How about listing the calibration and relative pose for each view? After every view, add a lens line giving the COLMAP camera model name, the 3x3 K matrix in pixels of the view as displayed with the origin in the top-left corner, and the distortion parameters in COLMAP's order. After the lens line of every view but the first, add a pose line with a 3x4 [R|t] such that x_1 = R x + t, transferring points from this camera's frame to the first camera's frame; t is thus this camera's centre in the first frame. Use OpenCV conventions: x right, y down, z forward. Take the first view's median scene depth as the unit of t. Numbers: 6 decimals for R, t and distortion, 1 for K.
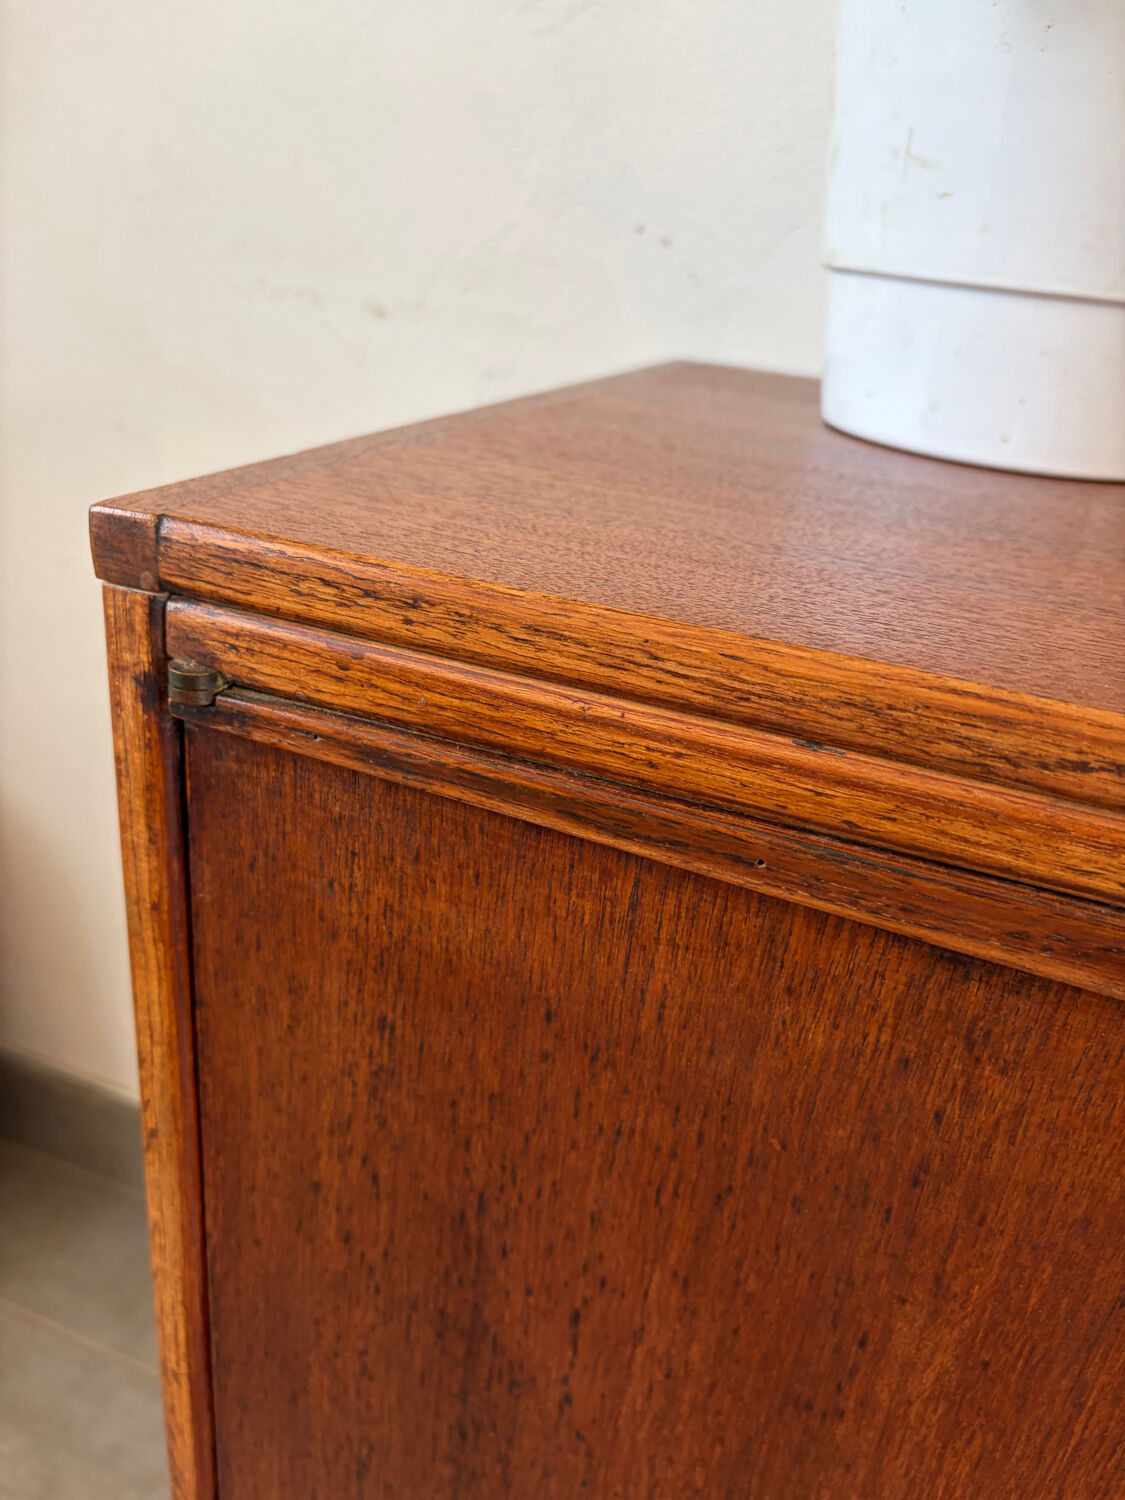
lens RADIAL K [[1147.0, 0, 578.2], [0, 1147.0, 769.4], [0, 0, 1]] dist [0.054995, -0.066844]
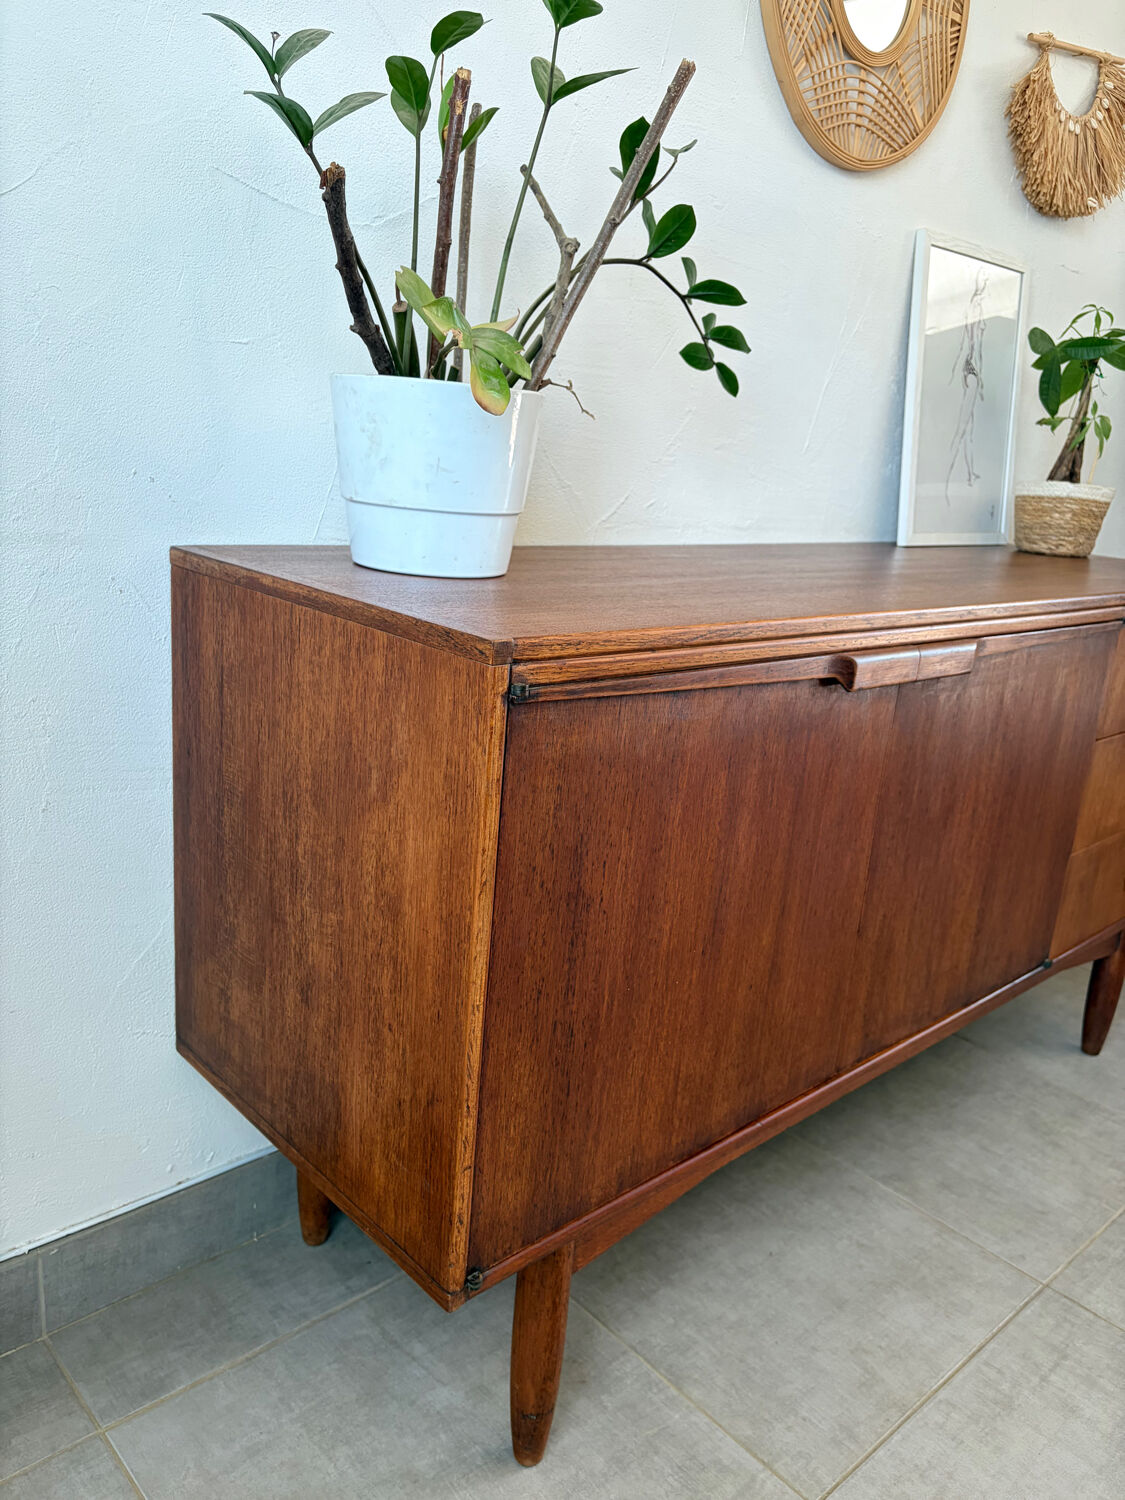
lens RADIAL K [[1147.0, 0, 570.0], [0, 1147.0, 750.5], [0, 0, 1]] dist [0.054995, -0.066844]
pose [[0.460069, -0.298564, 0.836180, -2.974446], [0.340986, 0.928961, 0.144081, -0.331274], [-0.819796, 0.218838, 0.529192, -0.717312]]
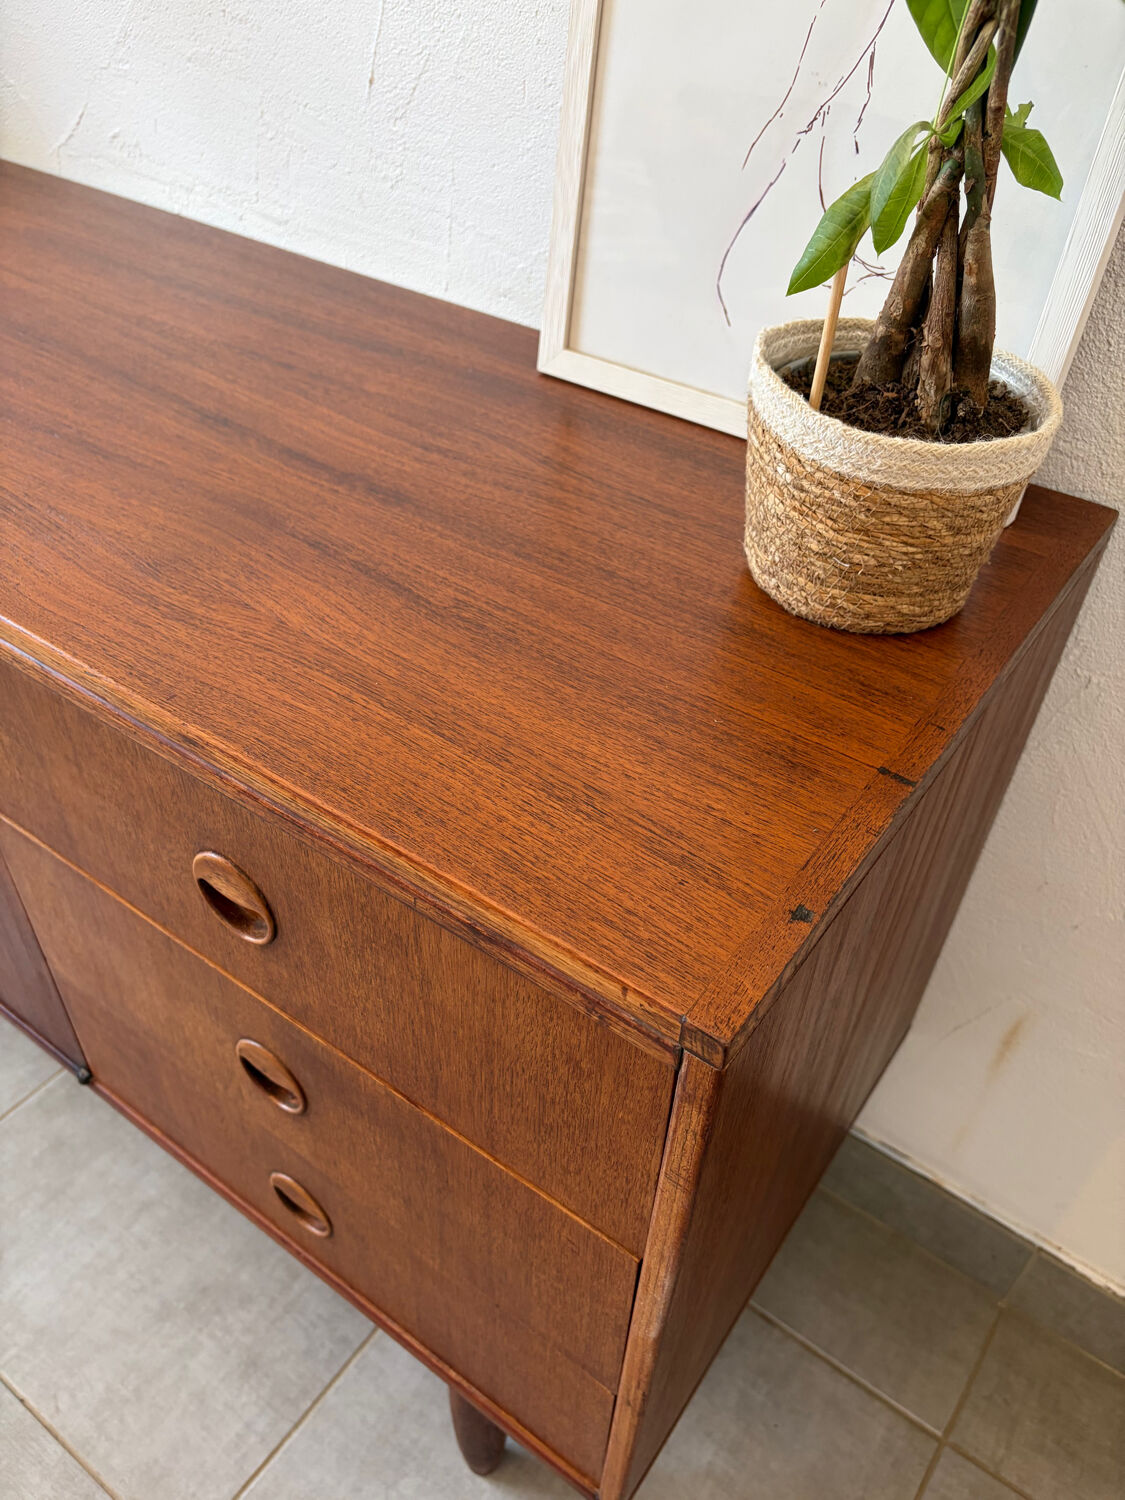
lens RADIAL K [[1147.0, 0, 553.5], [0, 1147.0, 757.0], [0, 0, 1]] dist [0.054995, -0.066844]
pose [[0.958155, 0.133226, -0.253355, 5.672888], [-0.062995, 0.961530, 0.267381, 0.432472], [0.279231, -0.240233, 0.929687, -2.175448]]
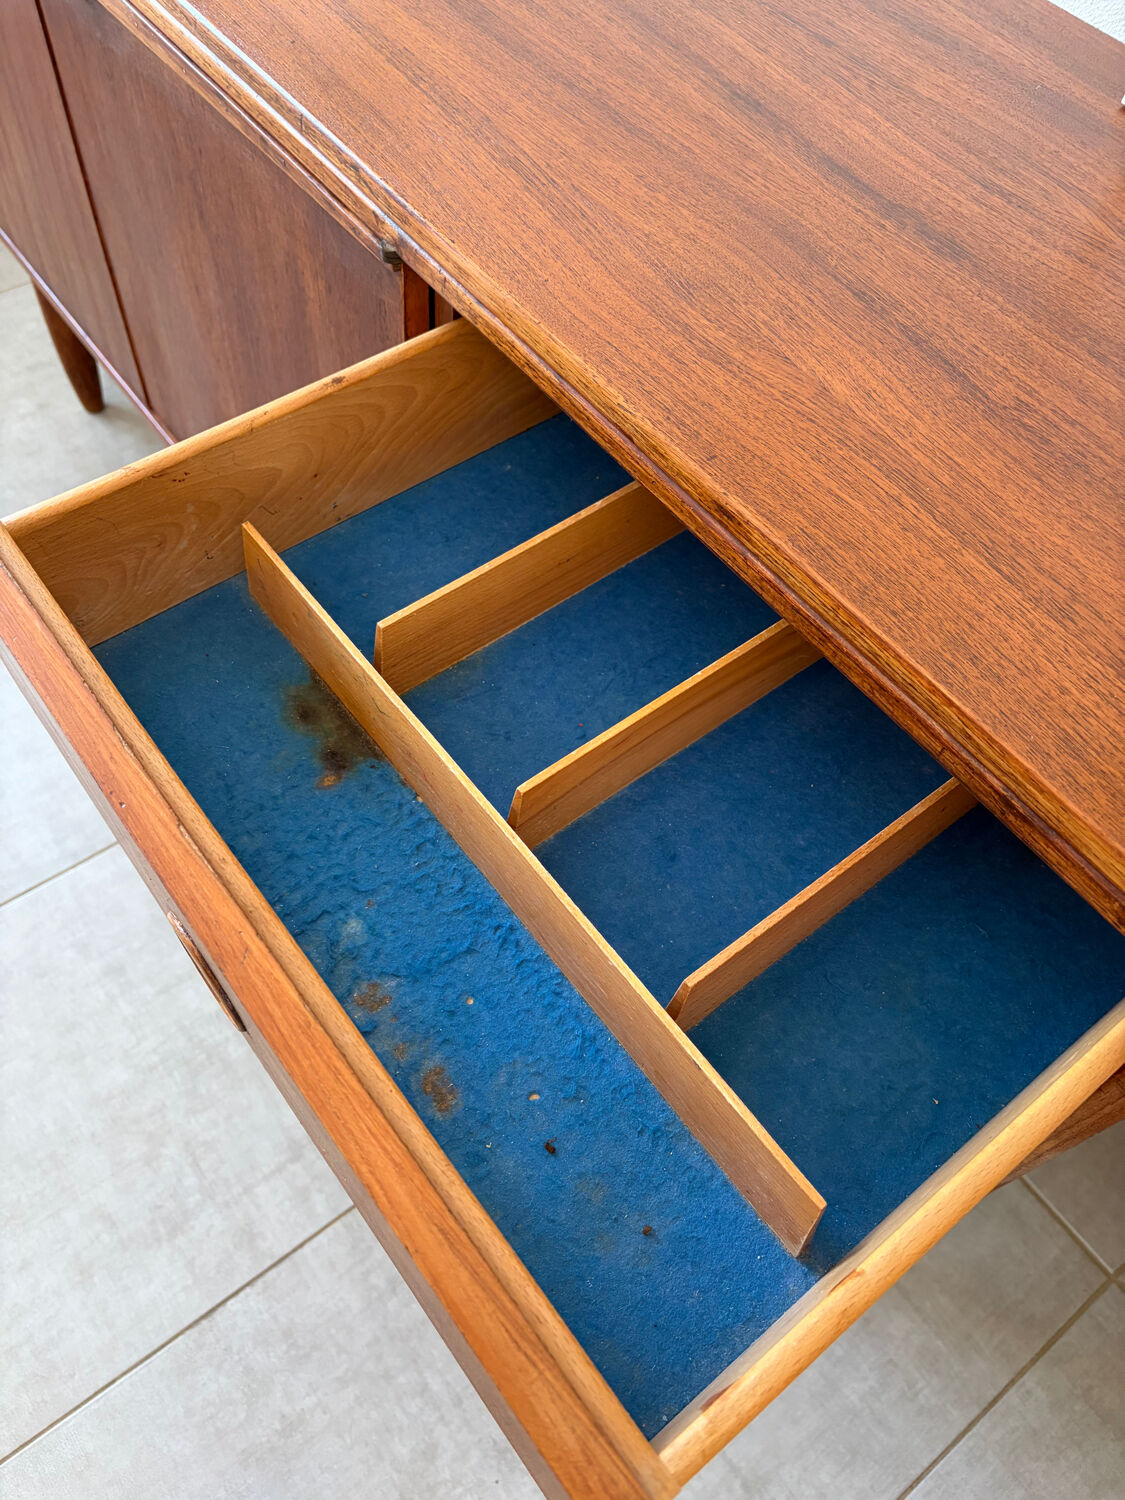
lens RADIAL K [[1147.0, 0, 547.6], [0, 1147.0, 754.1], [0, 0, 1]] dist [0.054995, -0.066844]
pose [[0.839875, 0.434453, -0.325362, 5.065821], [-0.220818, 0.821080, 0.526372, 0.377802], [0.495832, -0.370241, 0.785540, -2.248954]]
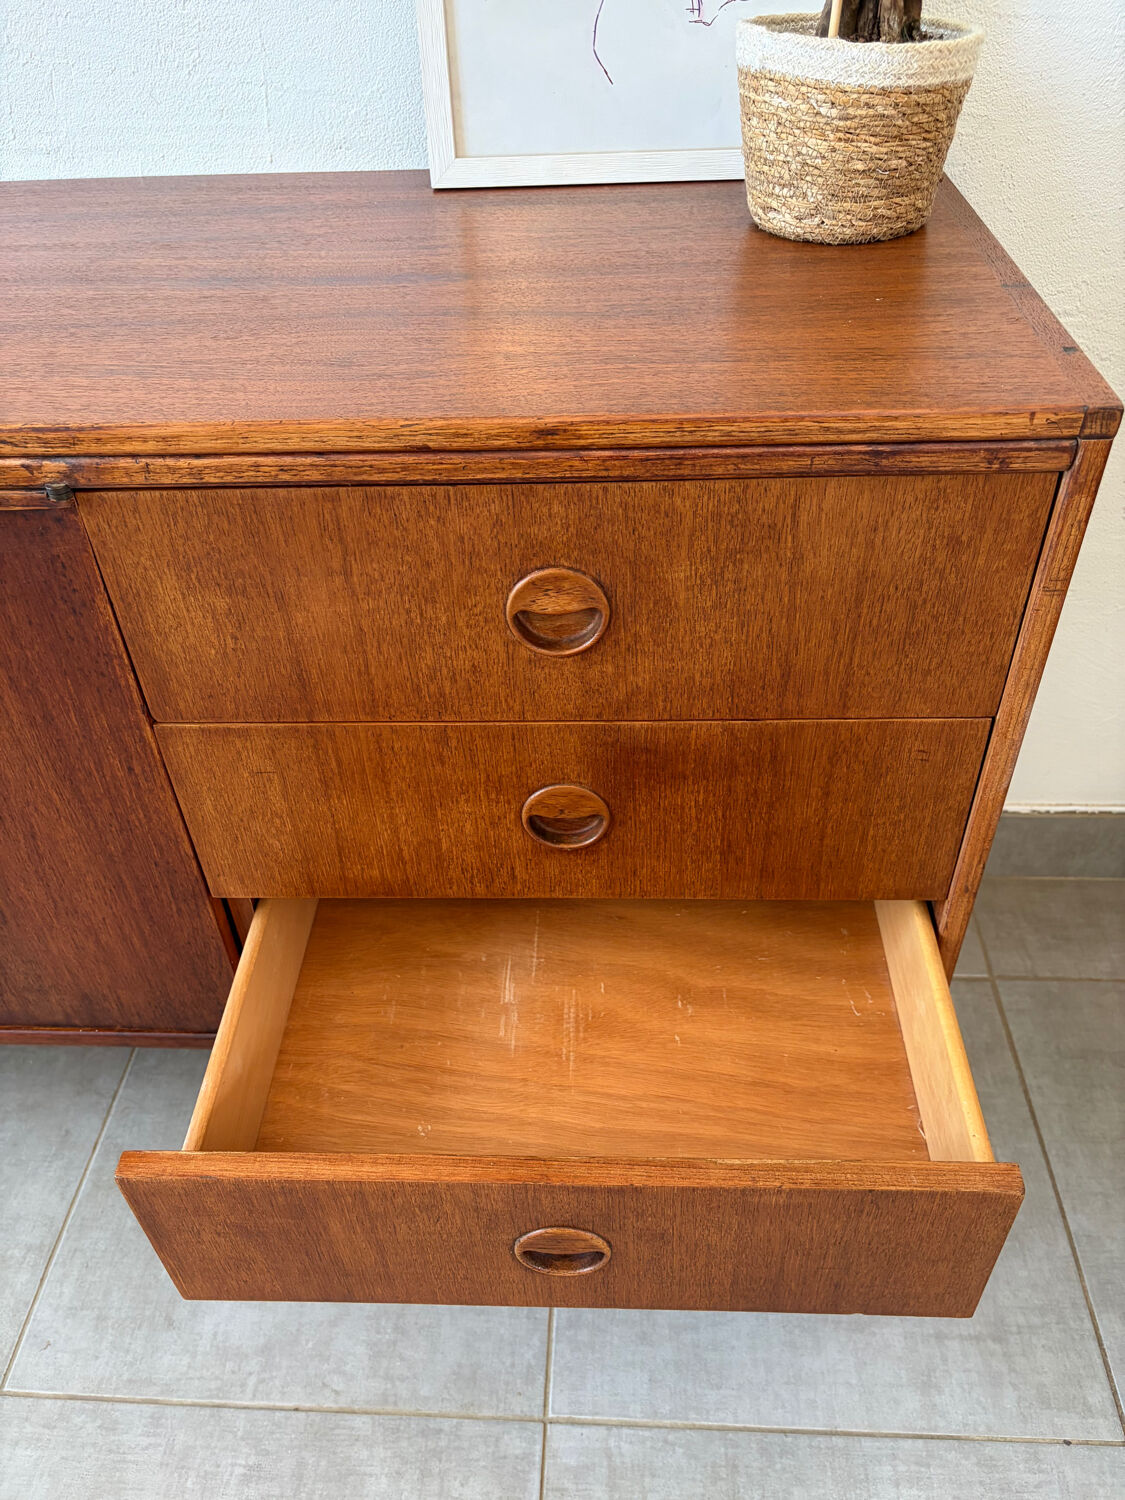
lens RADIAL K [[1147.0, 0, 550.3], [0, 1147.0, 759.0], [0, 0, 1]] dist [0.054995, -0.066844]
pose [[0.947680, -0.291203, 0.130781, 4.008282], [0.244746, 0.925830, 0.287990, 0.949918], [-0.204945, -0.240915, 0.948661, -2.765644]]
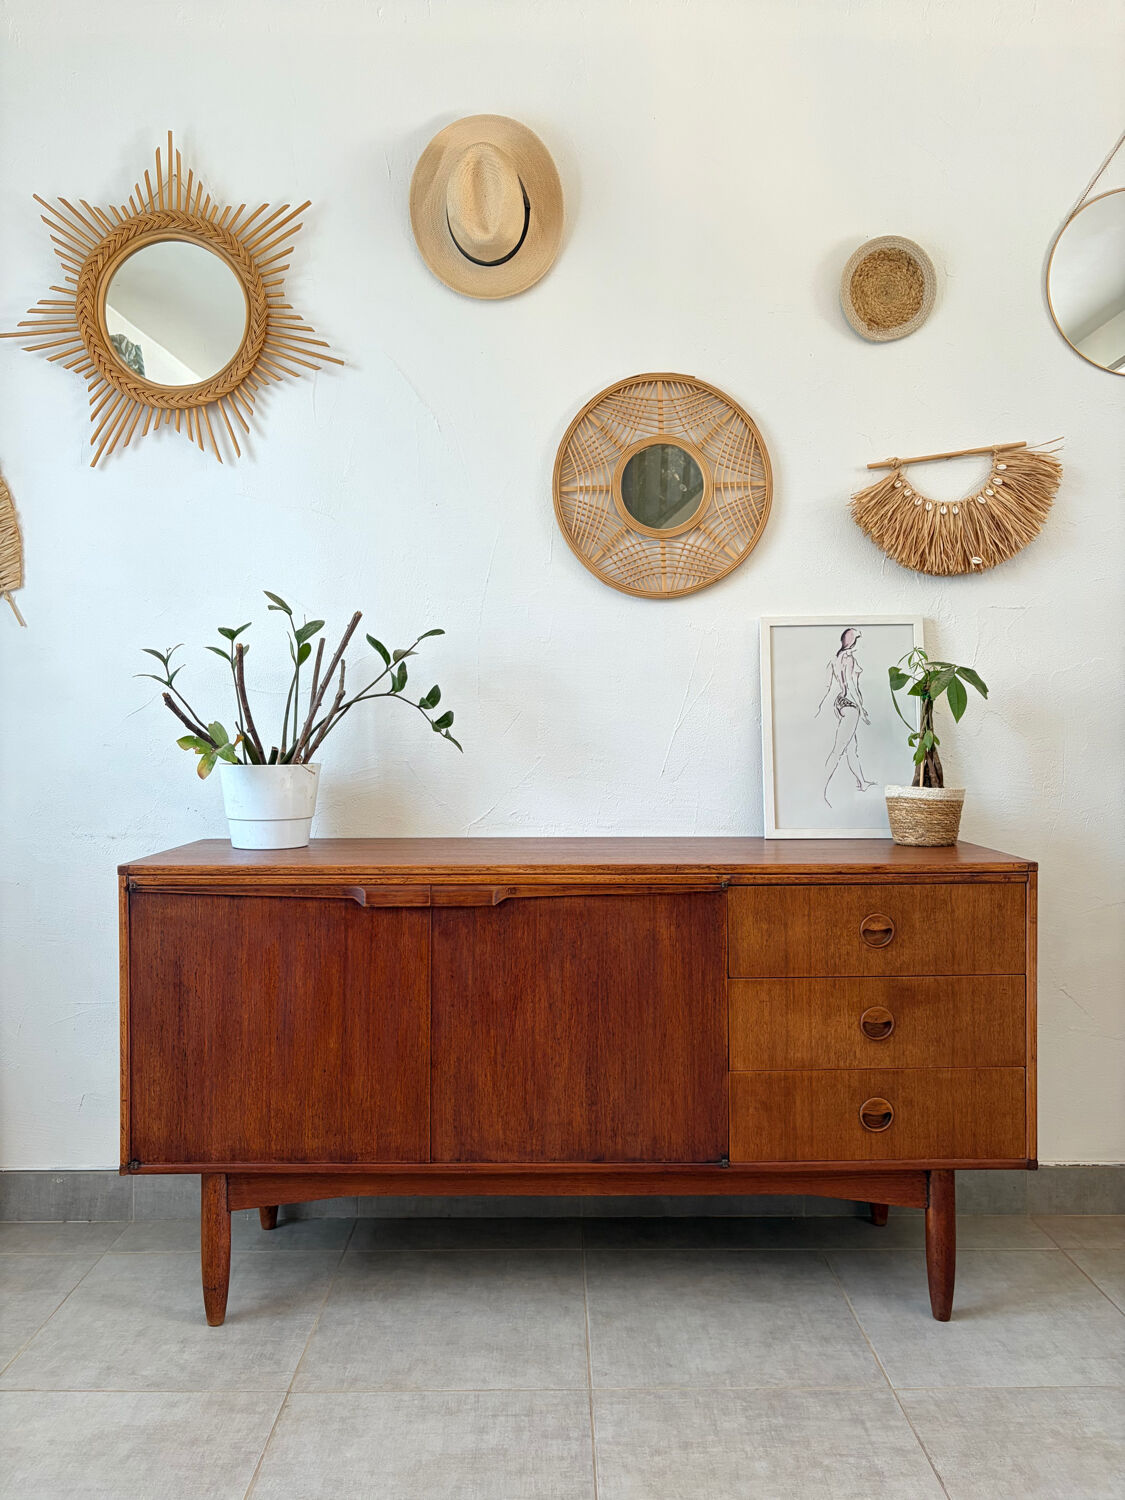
lens RADIAL K [[1147.0, 0, 558.6], [0, 1147.0, 745.4], [0, 0, 1]] dist [0.054995, -0.066844]
pose [[0.933443, -0.108226, 0.342010, -0.221208], [0.234224, 0.905999, -0.352568, 2.546561], [-0.271704, 0.409209, 0.871048, -7.130373]]
